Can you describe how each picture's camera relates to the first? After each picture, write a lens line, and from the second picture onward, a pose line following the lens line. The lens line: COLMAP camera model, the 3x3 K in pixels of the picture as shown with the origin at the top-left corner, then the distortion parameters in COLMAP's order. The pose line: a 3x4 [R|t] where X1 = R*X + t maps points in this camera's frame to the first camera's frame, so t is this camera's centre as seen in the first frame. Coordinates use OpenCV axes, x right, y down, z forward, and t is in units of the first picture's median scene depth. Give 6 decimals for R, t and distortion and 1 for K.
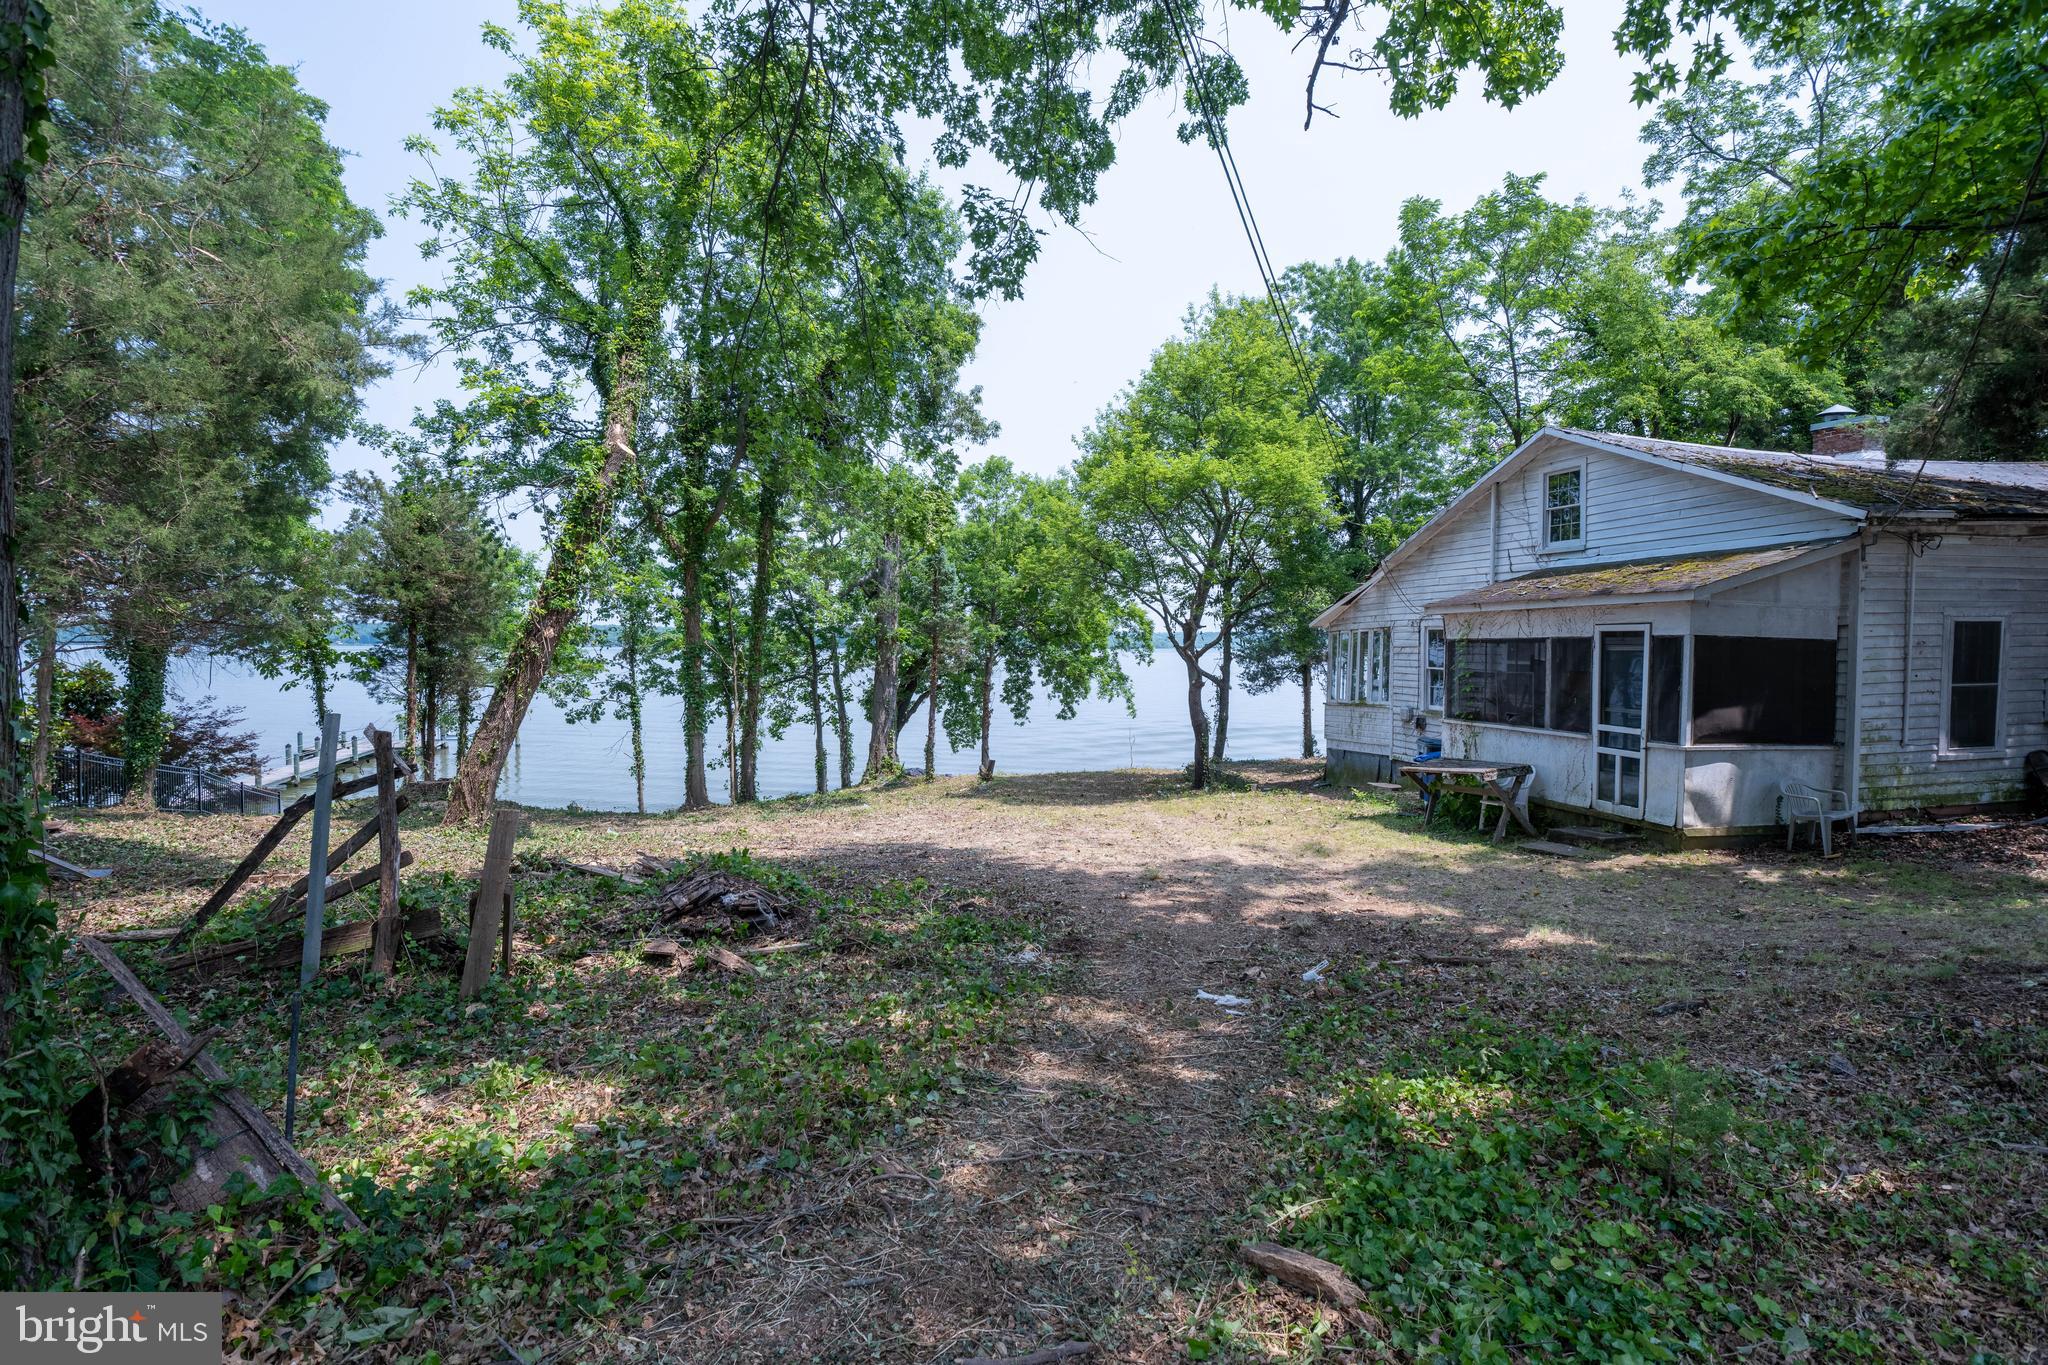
lens RADIAL K [[930.1, 0, 1014.3], [0, 930.1, 679.0], [0, 0, 1]] dist [-0.001579, -0.015207]
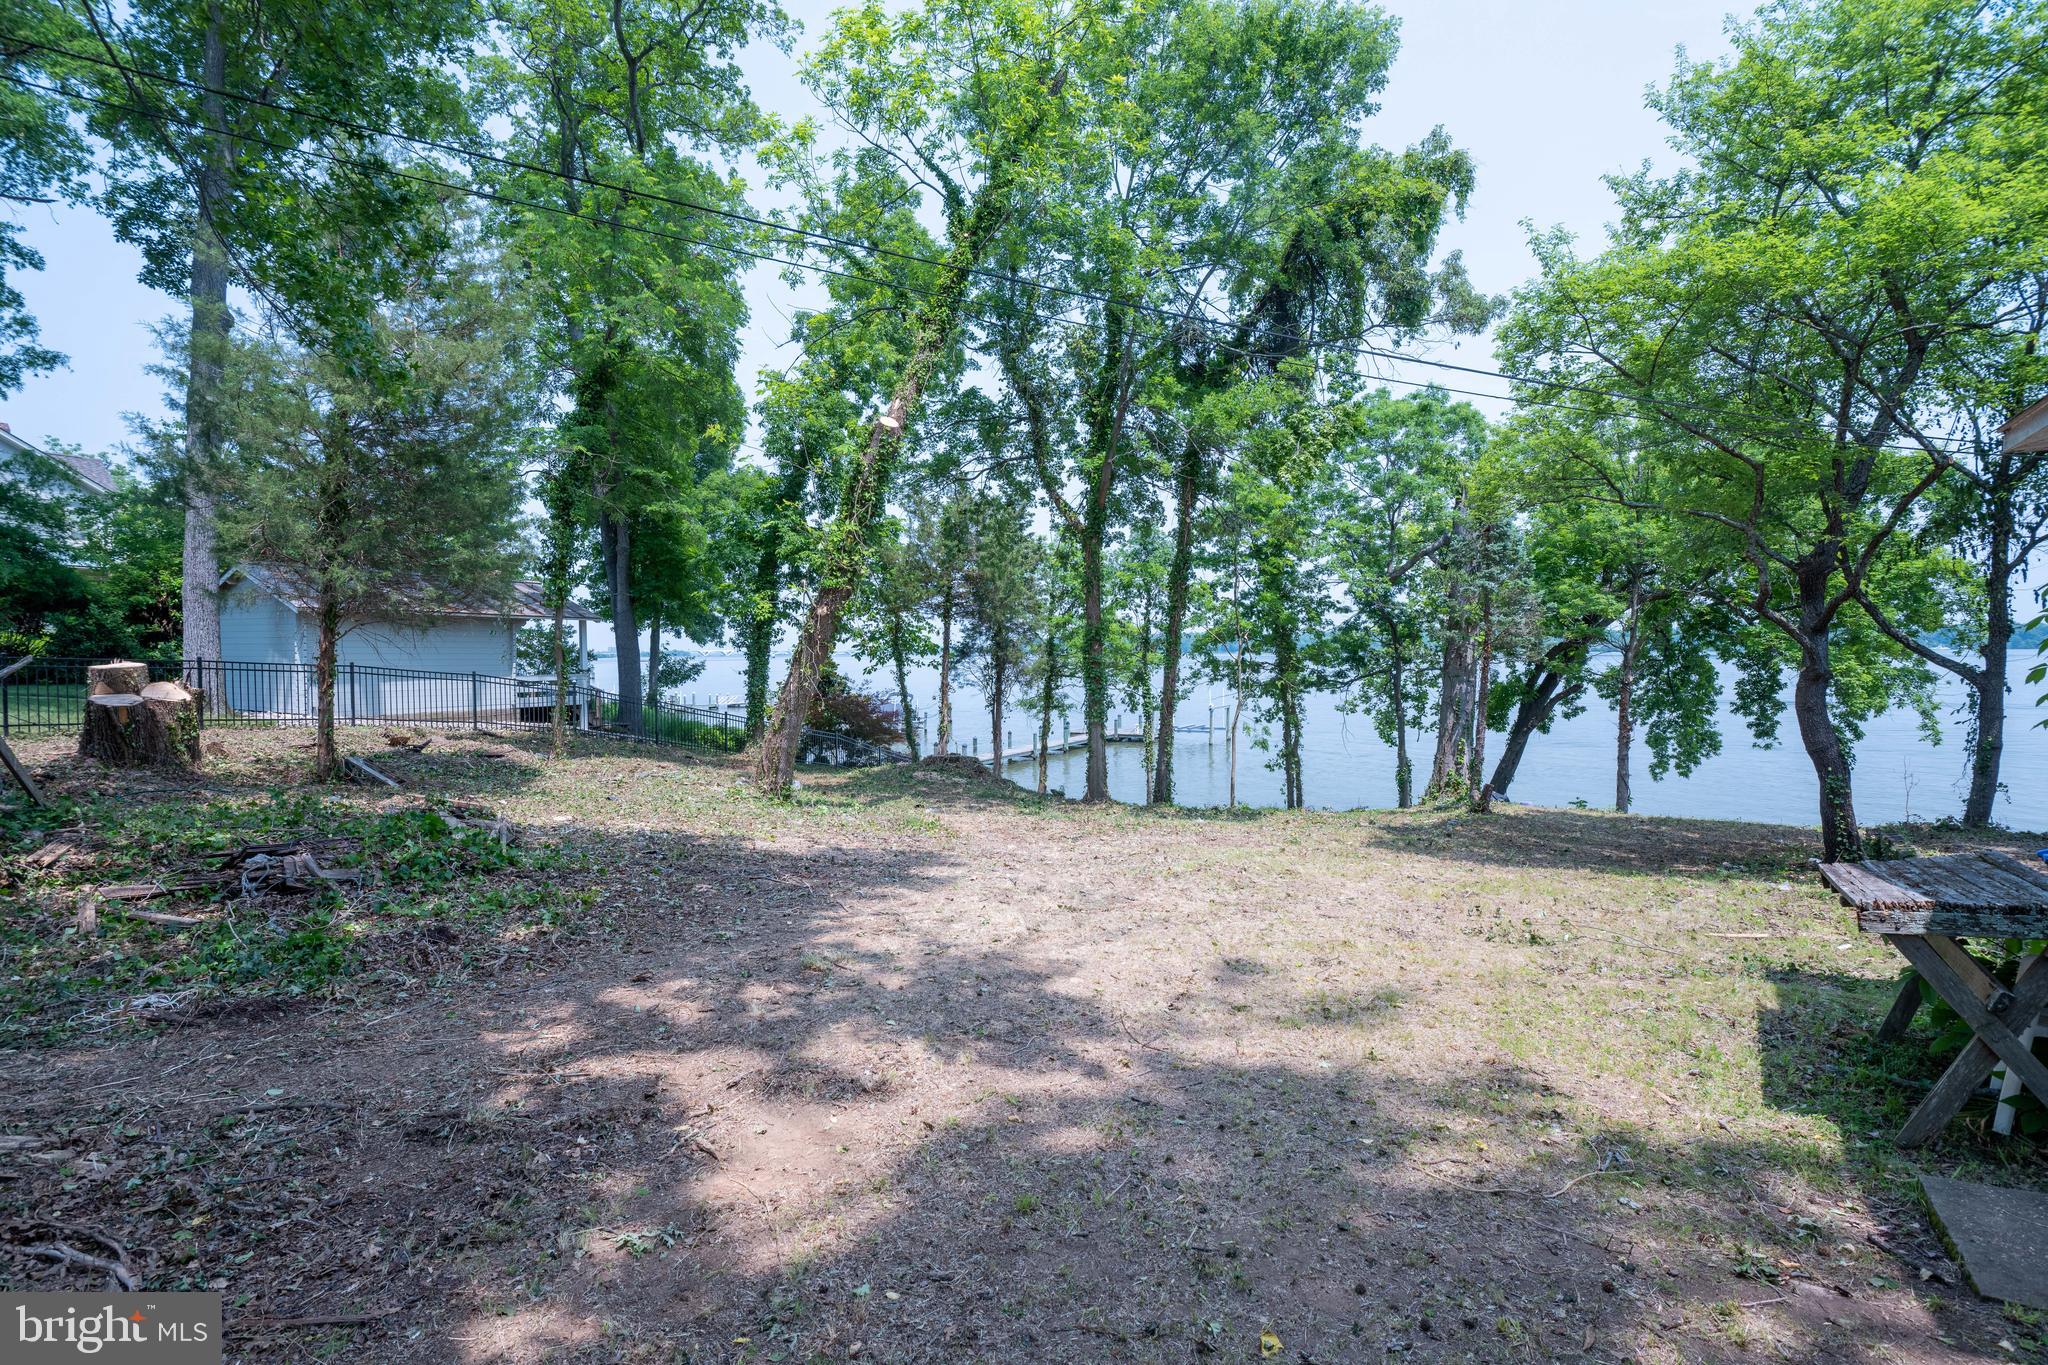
lens RADIAL K [[930.1, 0, 1014.3], [0, 930.1, 679.0], [0, 0, 1]] dist [-0.001579, -0.015207]
pose [[0.668059, 0.010985, -0.744027, 0.253187], [-0.015558, 0.999879, 0.000793, 0.013819], [0.743946, 0.011046, 0.668149, 0.276785]]
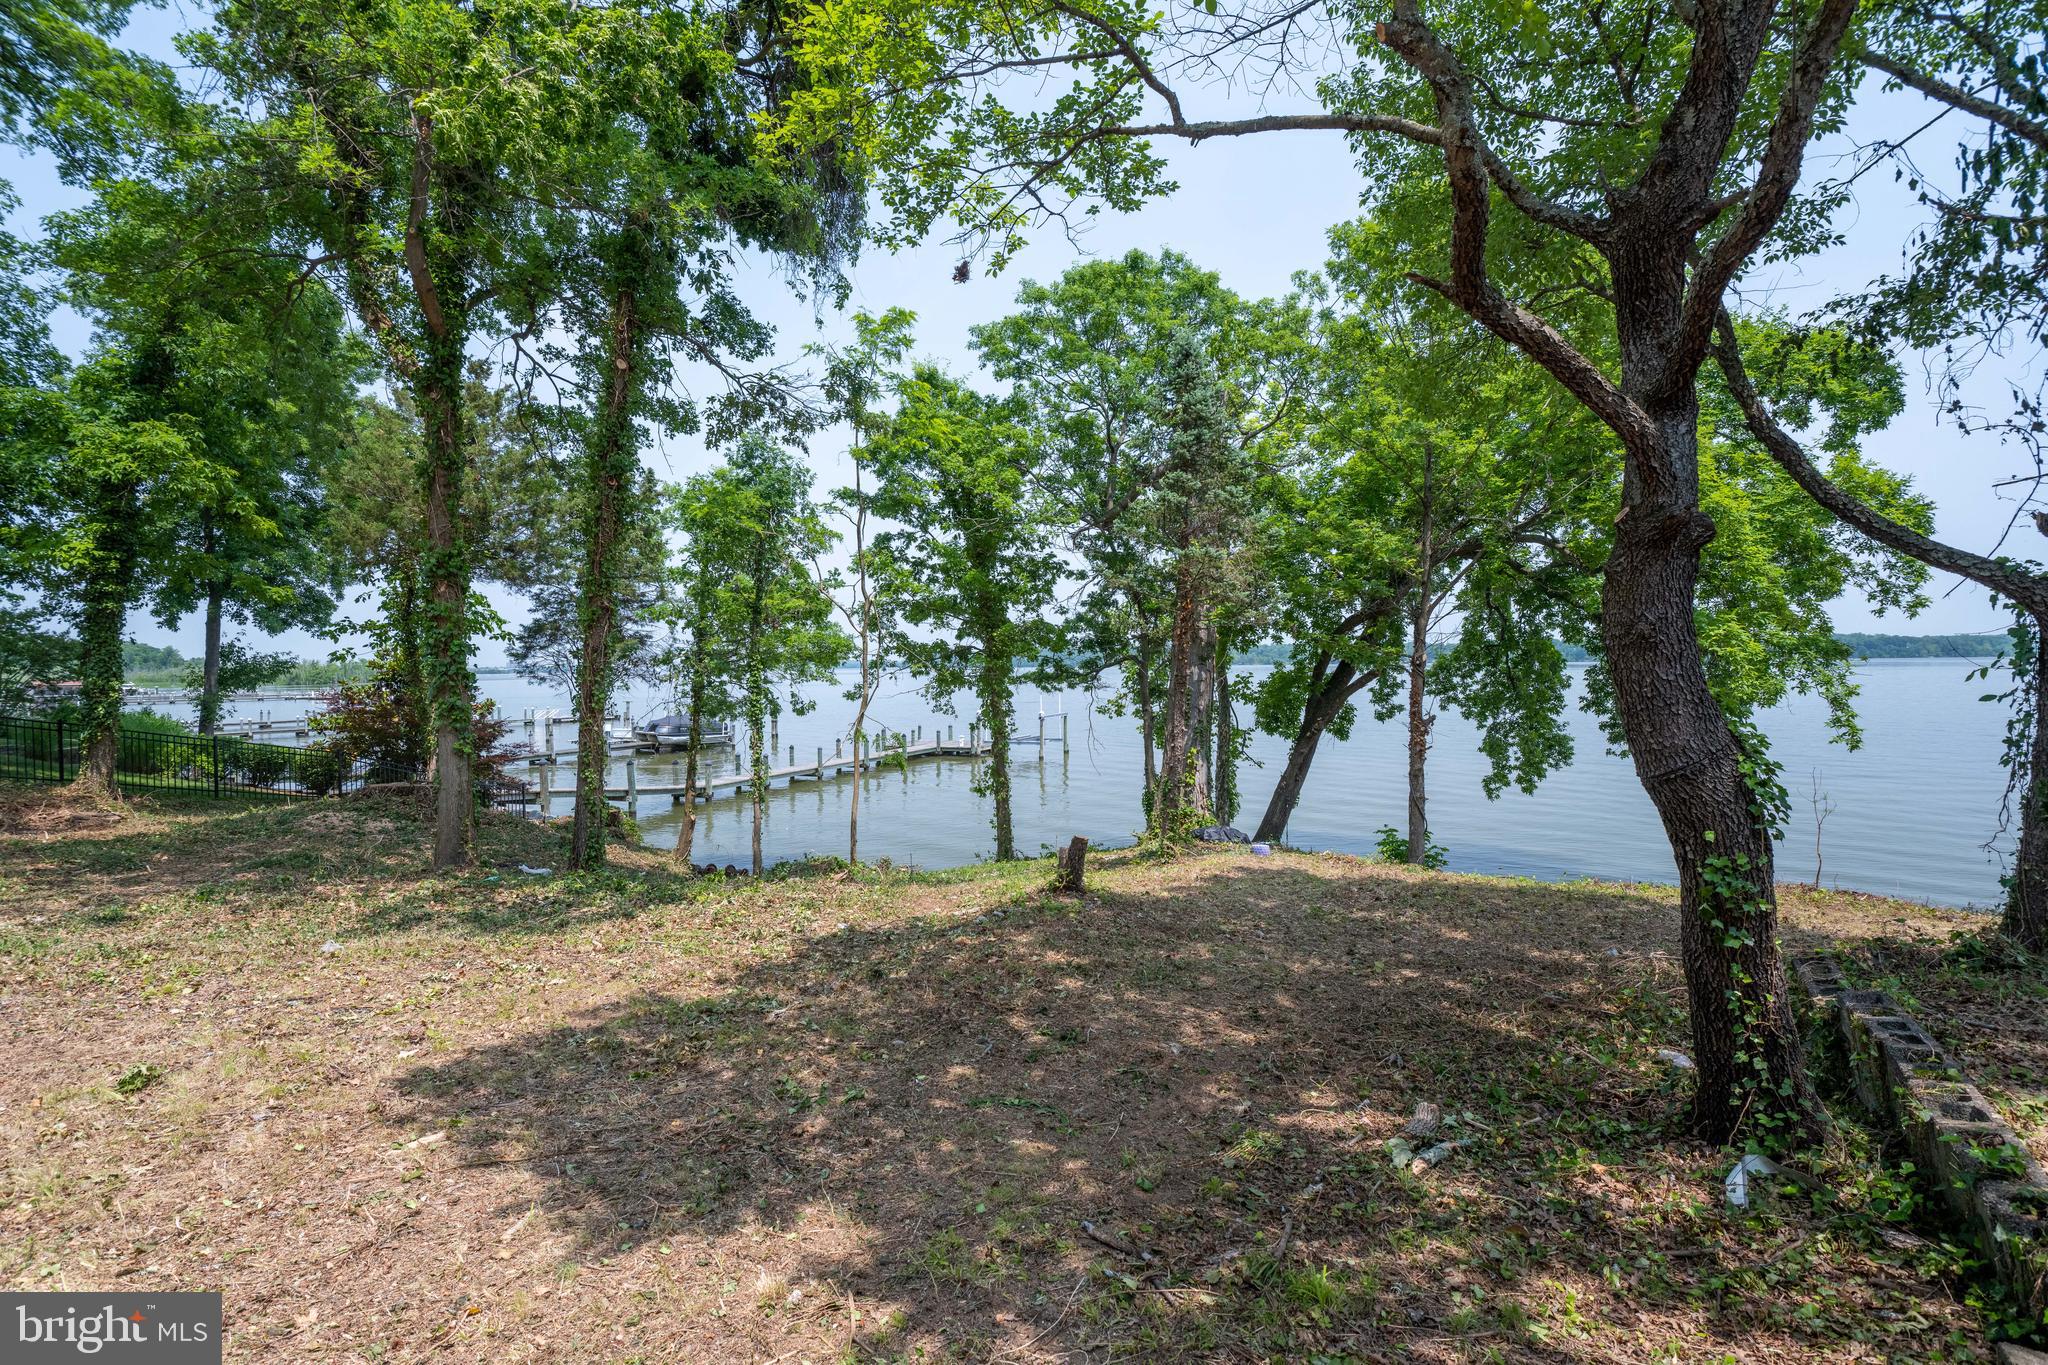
lens RADIAL K [[925.1, 0, 1024.0], [0, 925.1, 682.5], [0, 0, 1]] dist [-0.001853, -0.018006]
pose [[0.733199, -0.002604, -0.680009, 0.201008], [-0.007599, 0.999899, -0.012023, 0.032158], [0.679972, 0.013983, 0.733105, 0.726272]]
